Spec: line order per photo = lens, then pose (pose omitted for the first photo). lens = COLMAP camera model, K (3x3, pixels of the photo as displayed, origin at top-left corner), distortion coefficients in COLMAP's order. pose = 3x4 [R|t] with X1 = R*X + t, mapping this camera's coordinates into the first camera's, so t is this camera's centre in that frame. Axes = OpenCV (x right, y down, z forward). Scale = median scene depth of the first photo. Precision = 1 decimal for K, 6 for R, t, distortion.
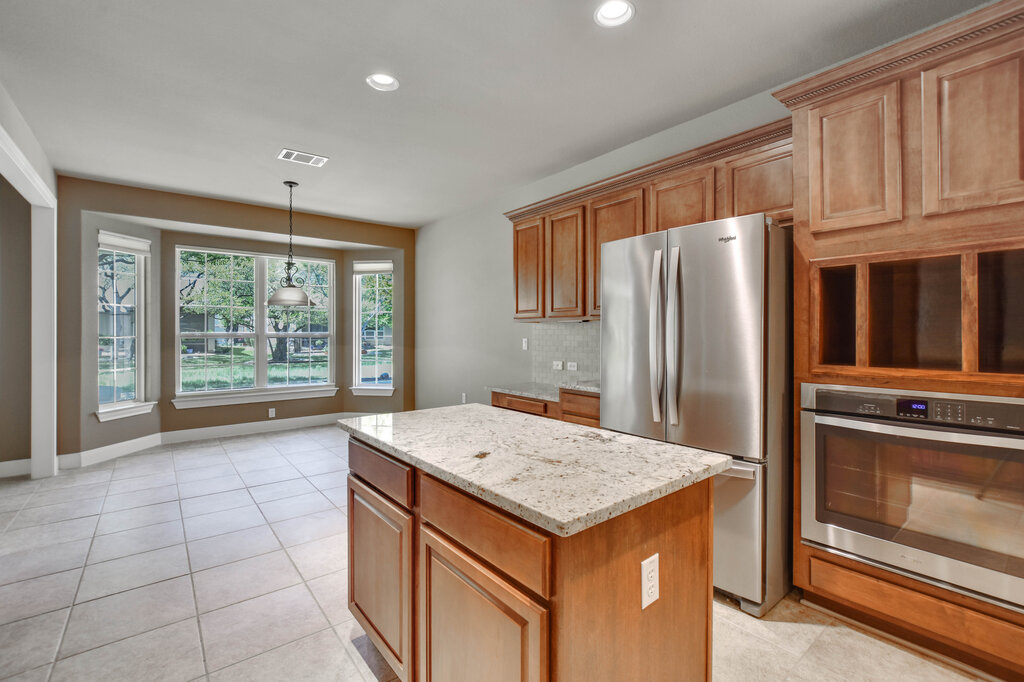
lens RADIAL K [[448.2, 0, 515.0], [0, 448.2, 332.0], [0, 0, 1]] dist [-0.023862, 0.002166]
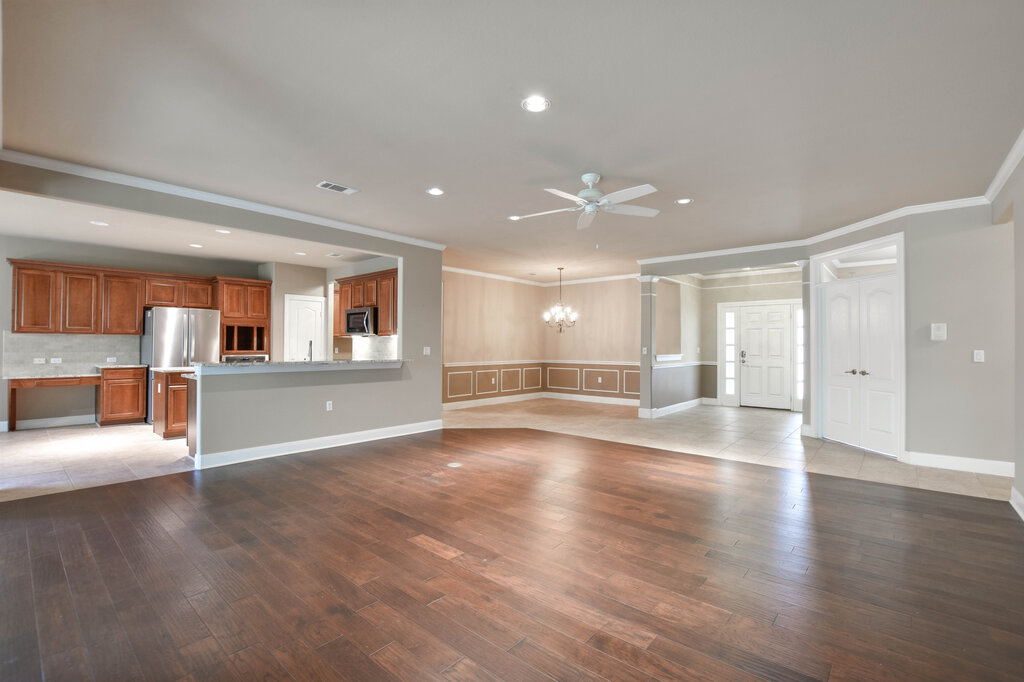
lens RADIAL K [[448.2, 0, 502.7], [0, 448.2, 337.8], [0, 0, 1]] dist [-0.023862, 0.002166]
pose [[-0.164456, 0.012660, 0.986303, -1.785948], [-0.011505, 0.999825, -0.014752, -0.003782], [-0.986317, -0.013773, -0.164282, -0.383214]]
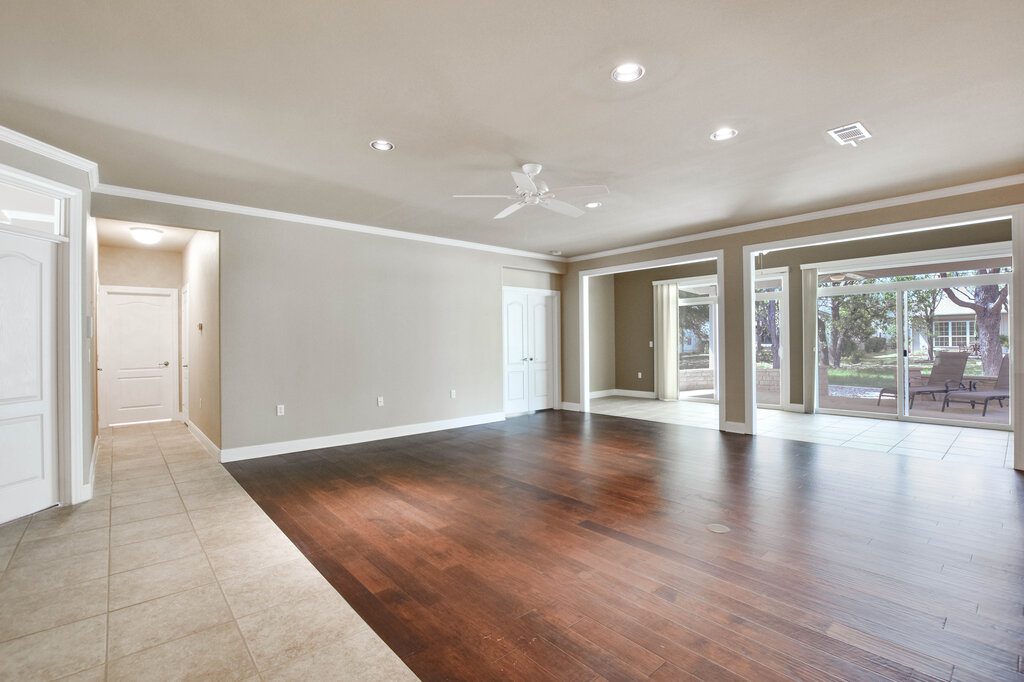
lens RADIAL K [[464.9, 0, 511.0], [0, 464.9, 340.2], [0, 0, 1]] dist [-0.031680, 0.003136]
pose [[0.036489, -0.004435, -0.999324, 0.162227], [0.016531, 0.999856, -0.003833, -0.002780], [0.999197, -0.016380, 0.036557, -0.825118]]
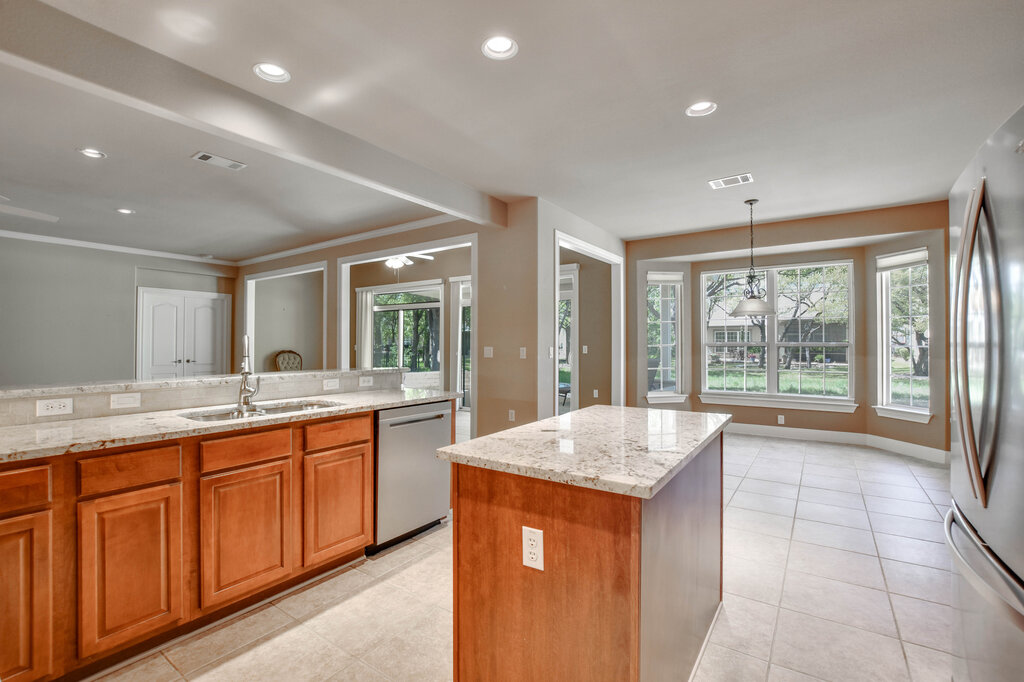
lens RADIAL K [[448.2, 0, 510.1], [0, 448.2, 340.8], [0, 0, 1]] dist [-0.023862, 0.002166]
pose [[0.280938, -0.007002, -0.959701, 0.391869], [0.005104, 0.999970, -0.005802, 0.003679], [0.959712, -0.003268, 0.280965, 0.166576]]
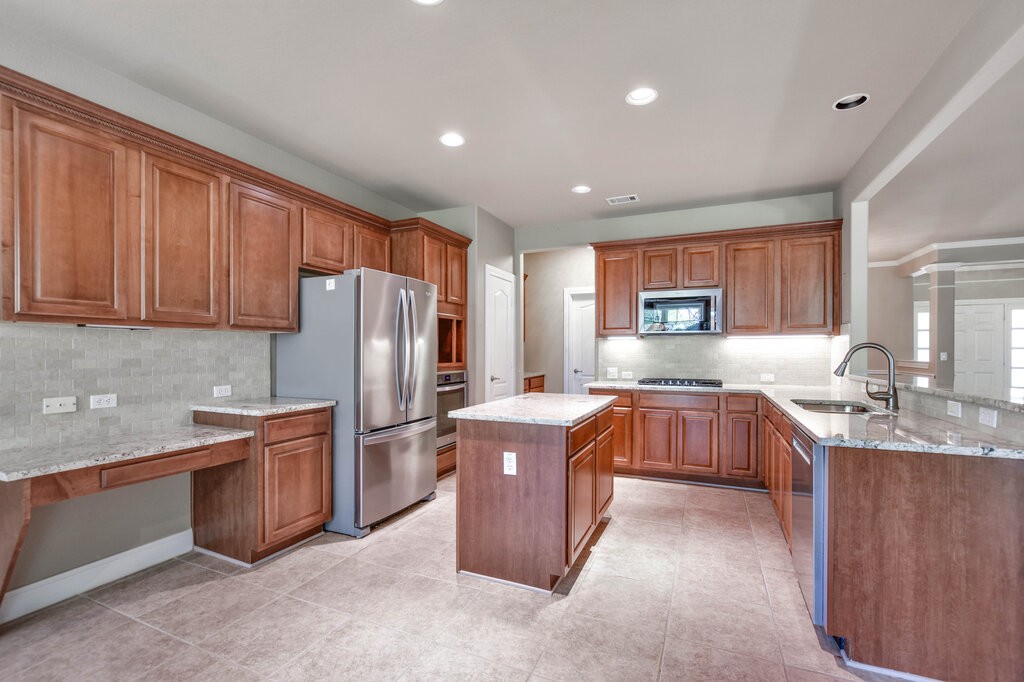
lens RADIAL K [[448.2, 0, 501.7], [0, 448.2, 350.8], [0, 0, 1]] dist [-0.023862, 0.002166]
pose [[-0.437296, -0.003286, 0.899312, -0.645379], [-0.005686, 0.999983, 0.000889, 0.005398], [-0.899300, -0.004724, -0.437307, 0.784716]]
